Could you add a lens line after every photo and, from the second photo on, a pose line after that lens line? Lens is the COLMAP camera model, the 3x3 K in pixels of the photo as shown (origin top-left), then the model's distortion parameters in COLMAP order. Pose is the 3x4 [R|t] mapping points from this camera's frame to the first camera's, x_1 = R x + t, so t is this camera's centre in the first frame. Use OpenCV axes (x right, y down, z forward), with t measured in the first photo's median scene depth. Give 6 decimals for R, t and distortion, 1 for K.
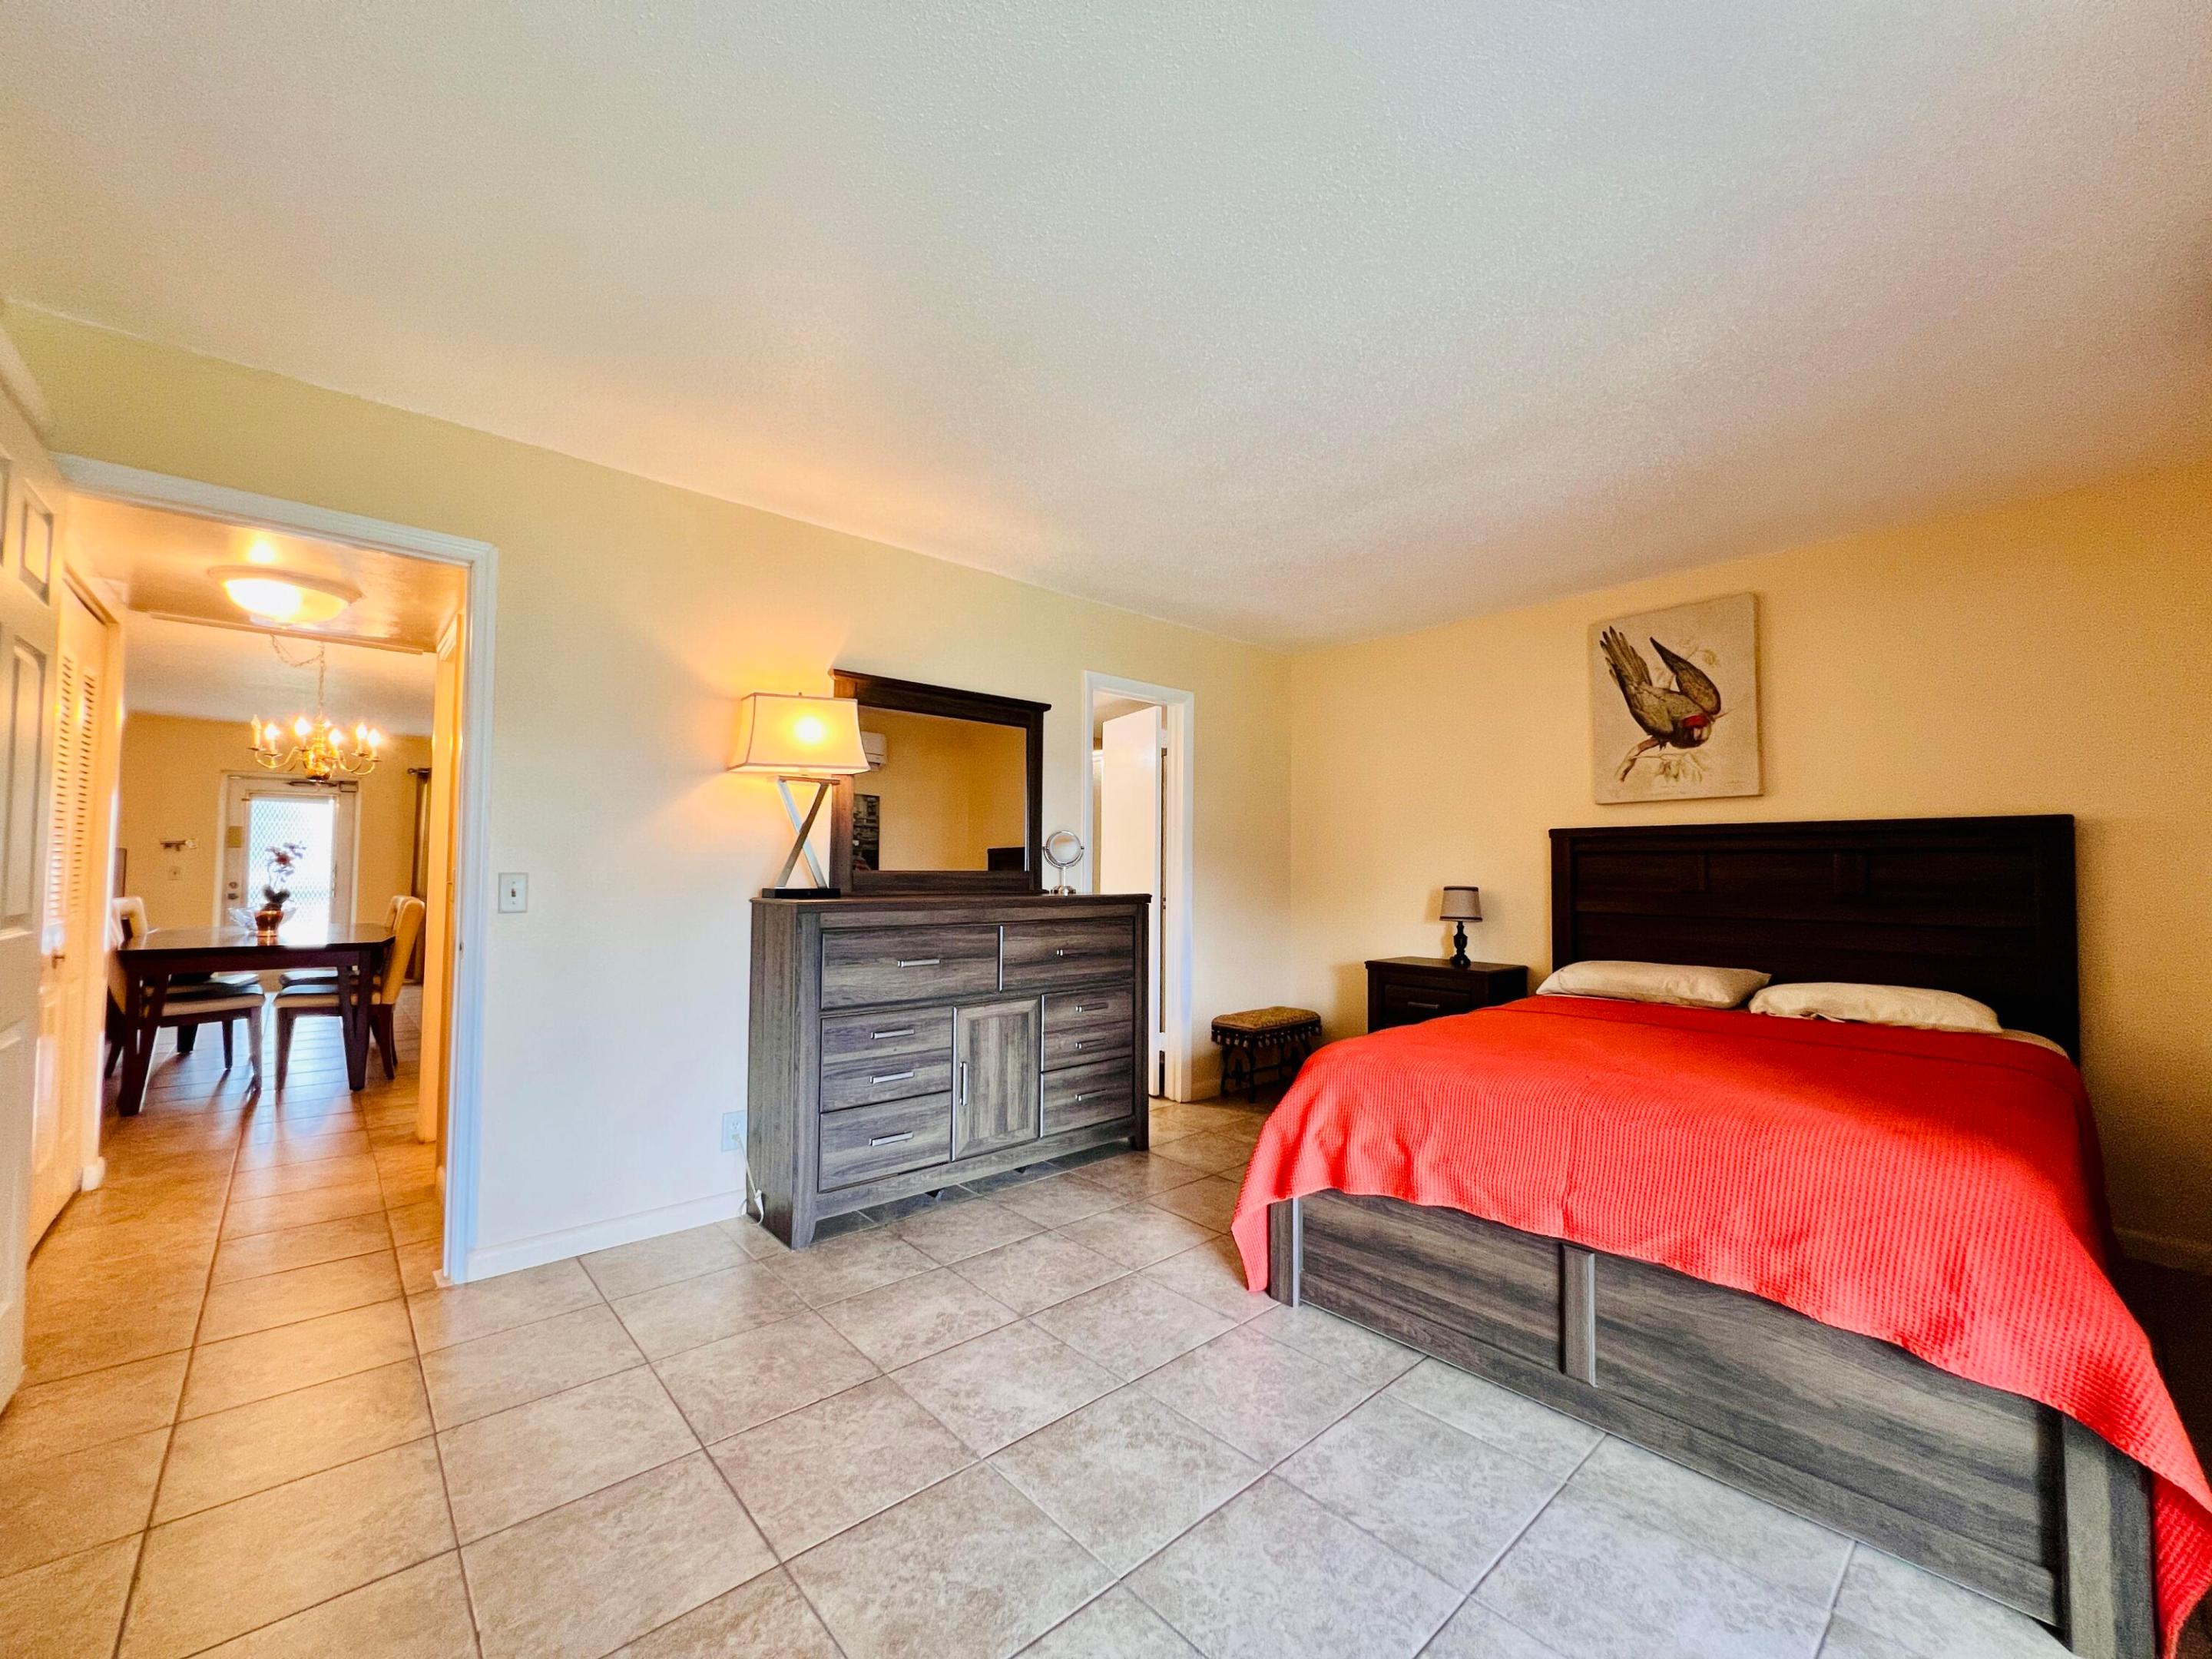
lens RADIAL K [[891.0, 0, 1106.0], [0, 891.0, 829.5], [0, 0, 1]] dist [-0.000127, 0.000346]
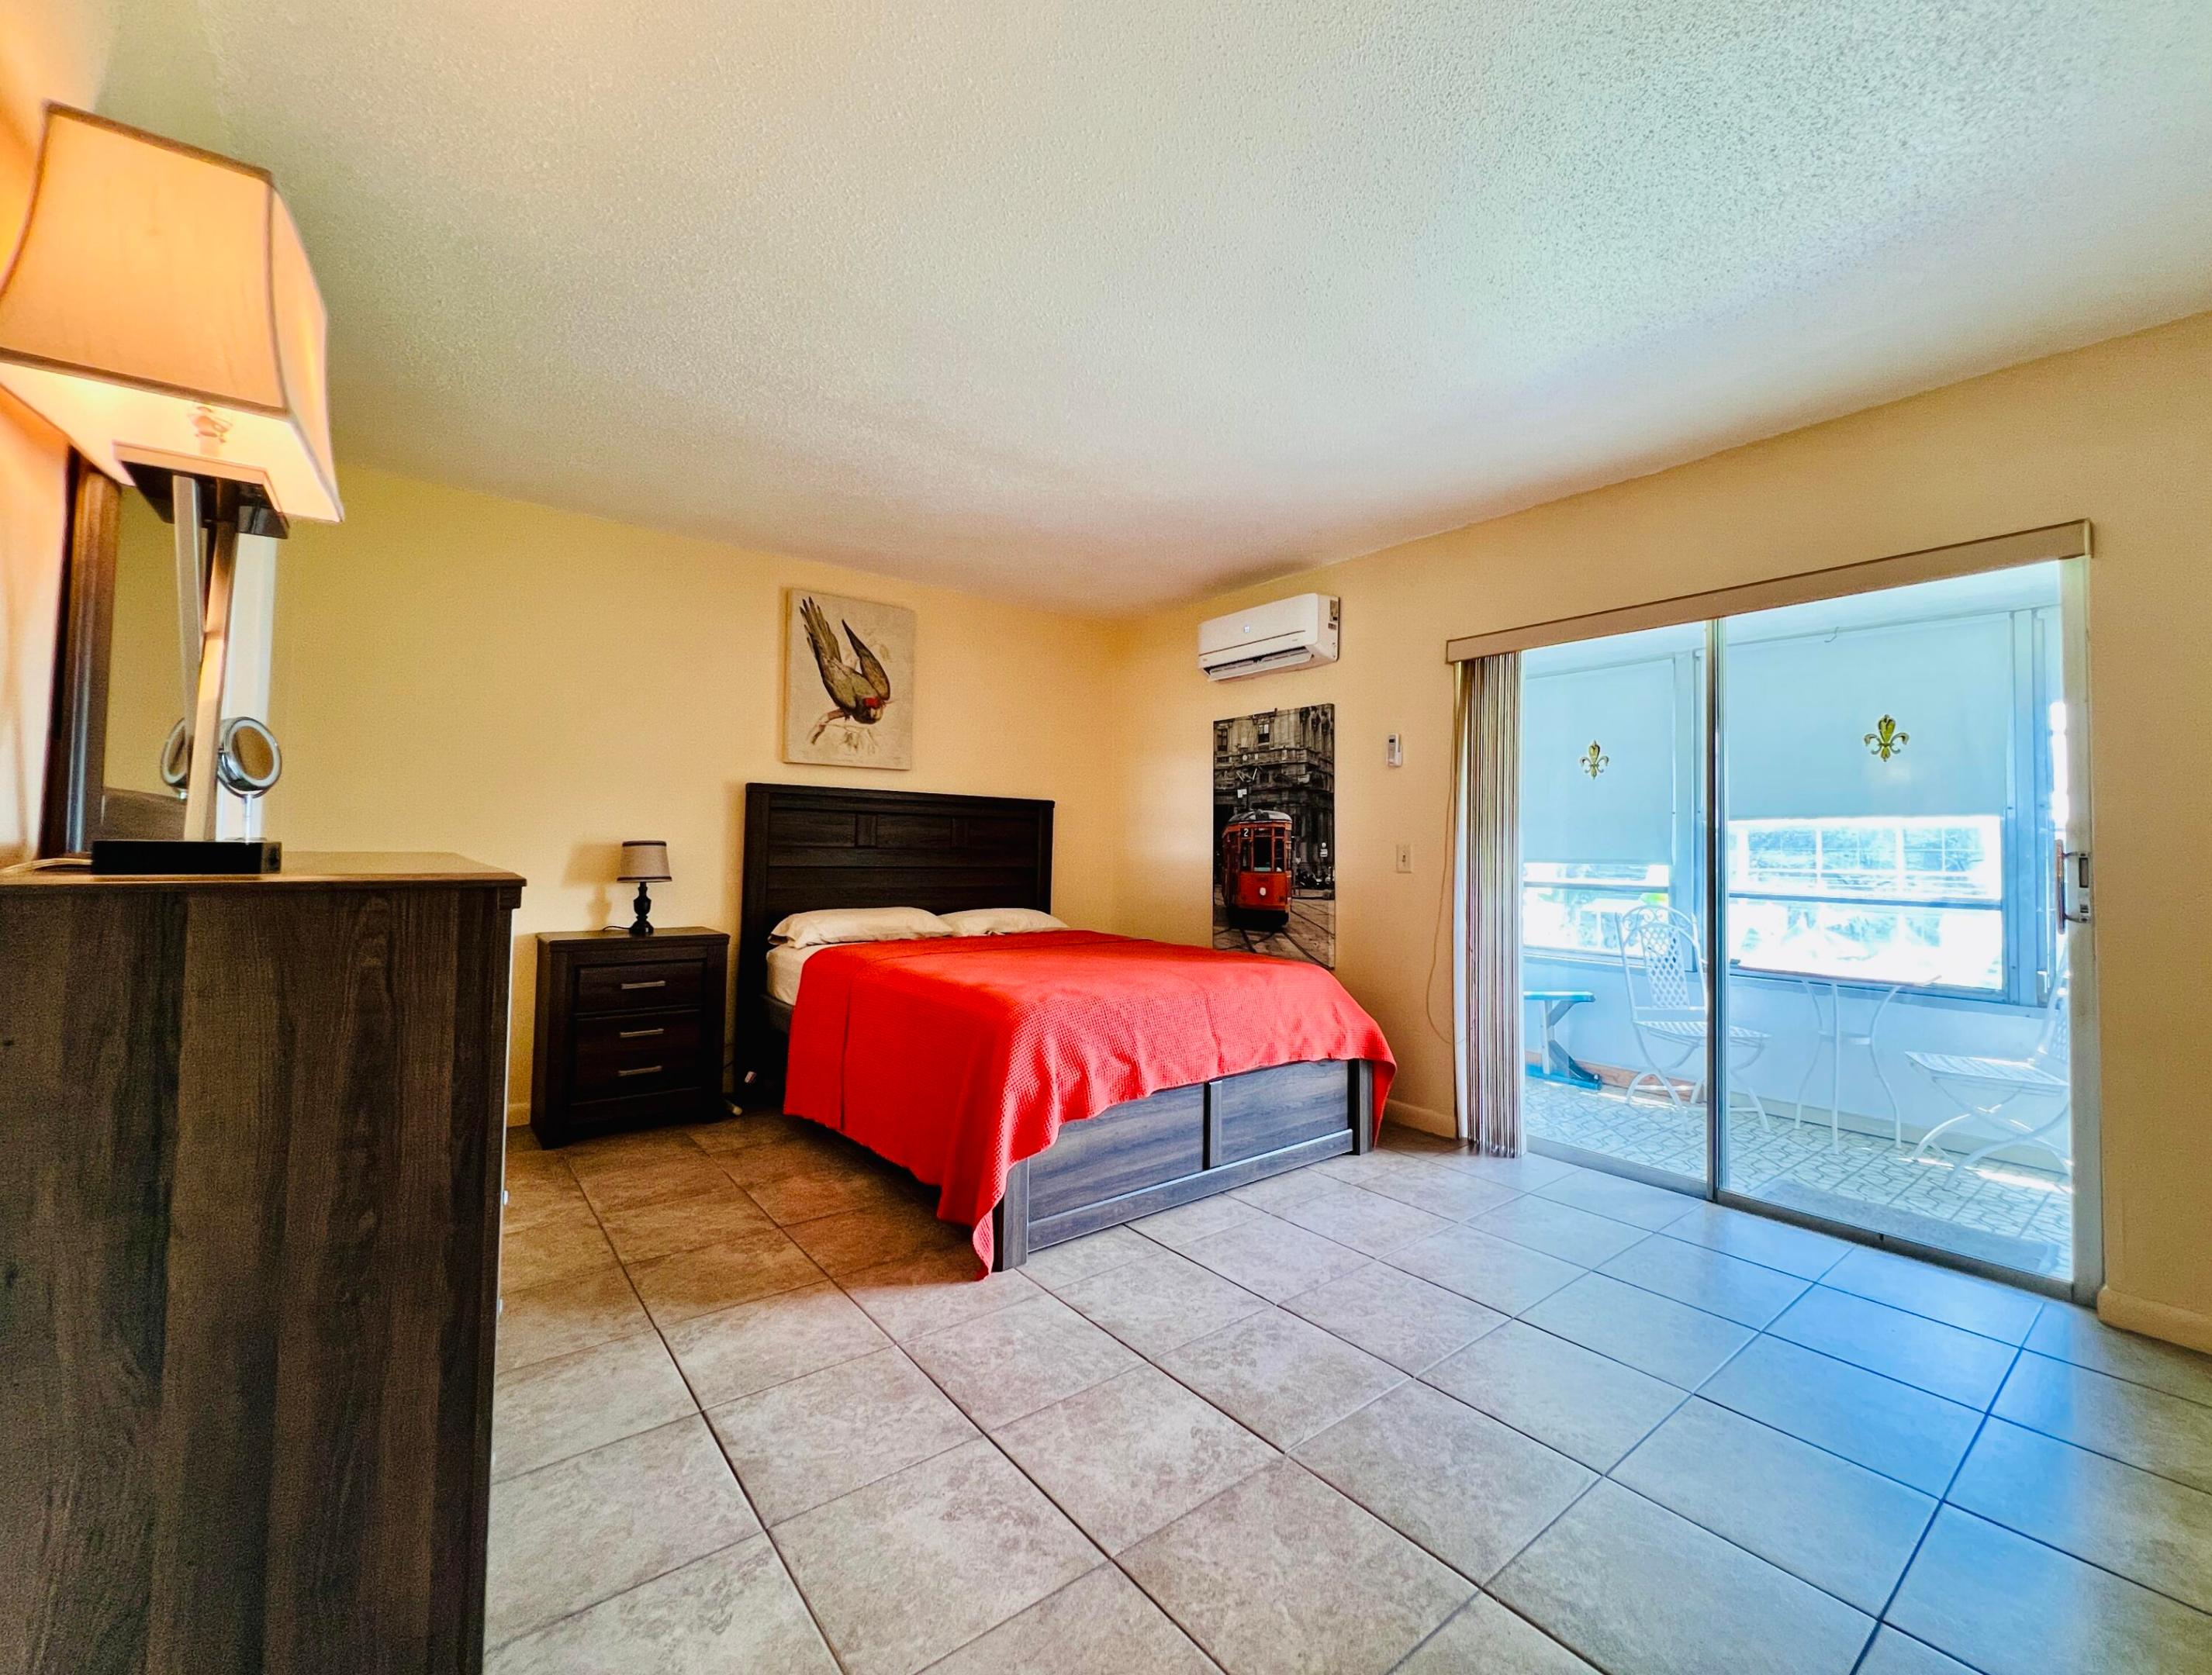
lens RADIAL K [[997.8, 0, 1105.0], [0, 997.8, 808.0], [0, 0, 1]] dist [-0.002982, -0.000366]
pose [[0.020775, 0.036448, 0.999120, -0.667536], [-0.064498, 0.997302, -0.035041, 0.046083], [-0.997702, -0.063713, 0.023069, 0.668226]]
